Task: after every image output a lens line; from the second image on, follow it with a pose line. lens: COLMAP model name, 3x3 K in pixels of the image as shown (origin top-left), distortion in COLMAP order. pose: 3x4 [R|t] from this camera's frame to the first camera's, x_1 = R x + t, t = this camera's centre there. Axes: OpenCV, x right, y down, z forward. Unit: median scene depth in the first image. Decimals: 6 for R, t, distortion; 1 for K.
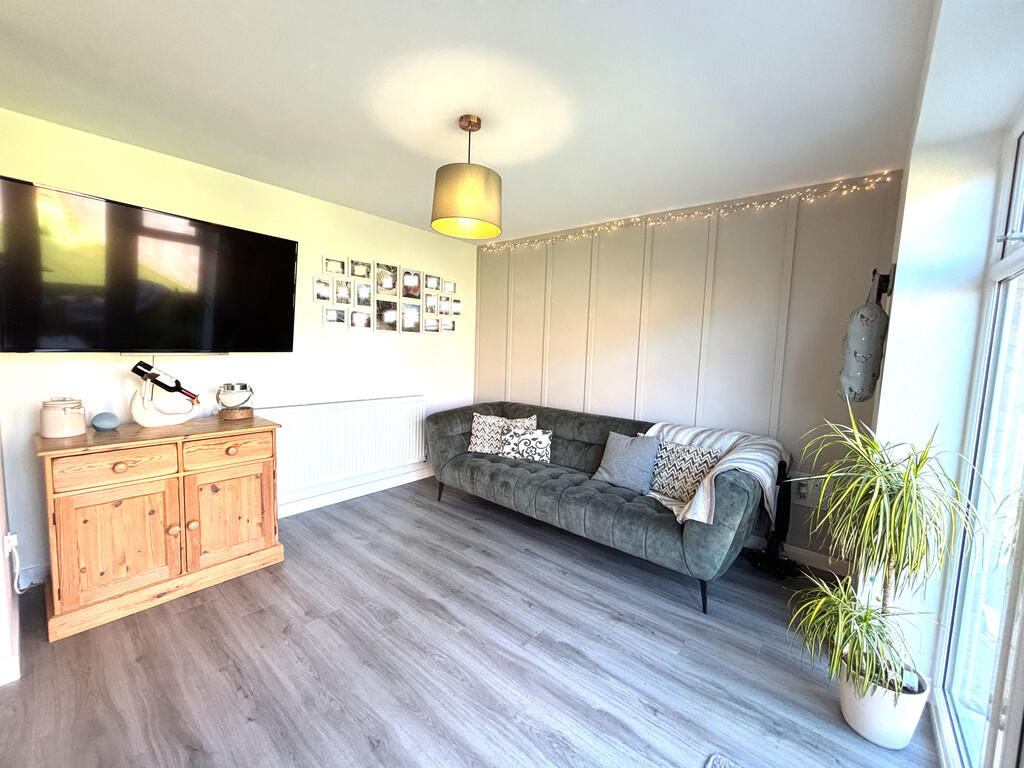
lens RADIAL K [[413.1, 0, 509.4], [0, 413.1, 376.6], [0, 0, 1]] dist [0.003961, -0.000407]
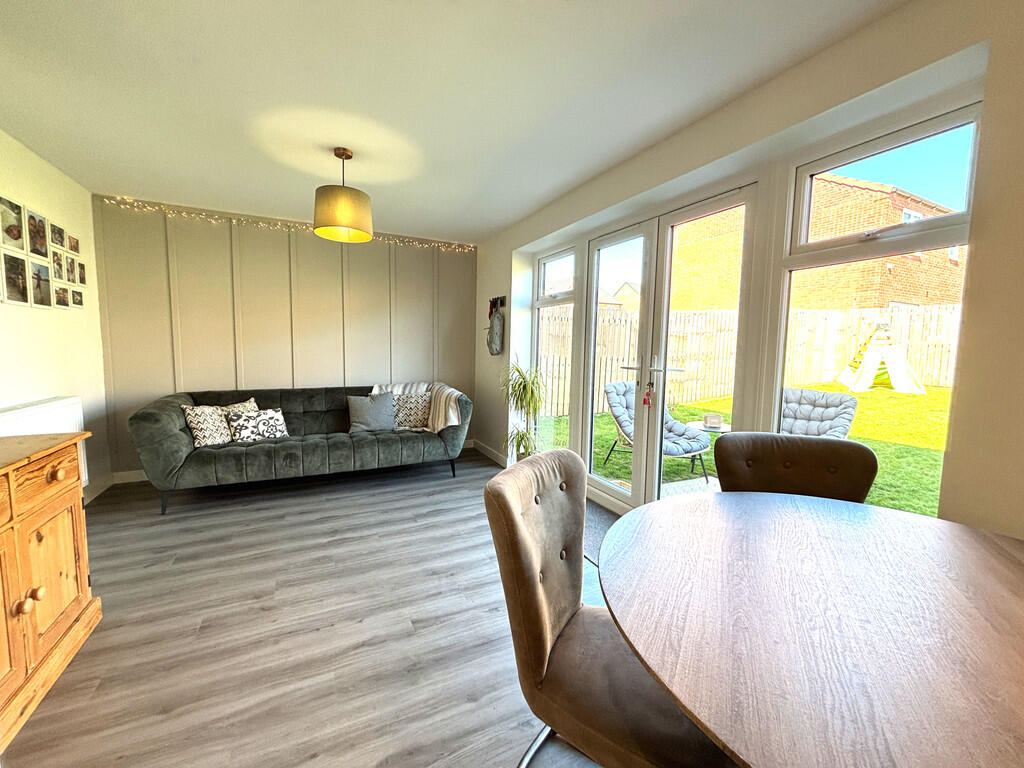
lens RADIAL K [[413.1, 0, 507.6], [0, 413.1, 382.5], [0, 0, 1]] dist [0.003961, -0.000407]
pose [[0.395050, -0.104455, 0.912702, -0.798958], [0.065878, 0.994178, 0.085265, 0.014374], [-0.916295, 0.026443, 0.399631, 0.035390]]
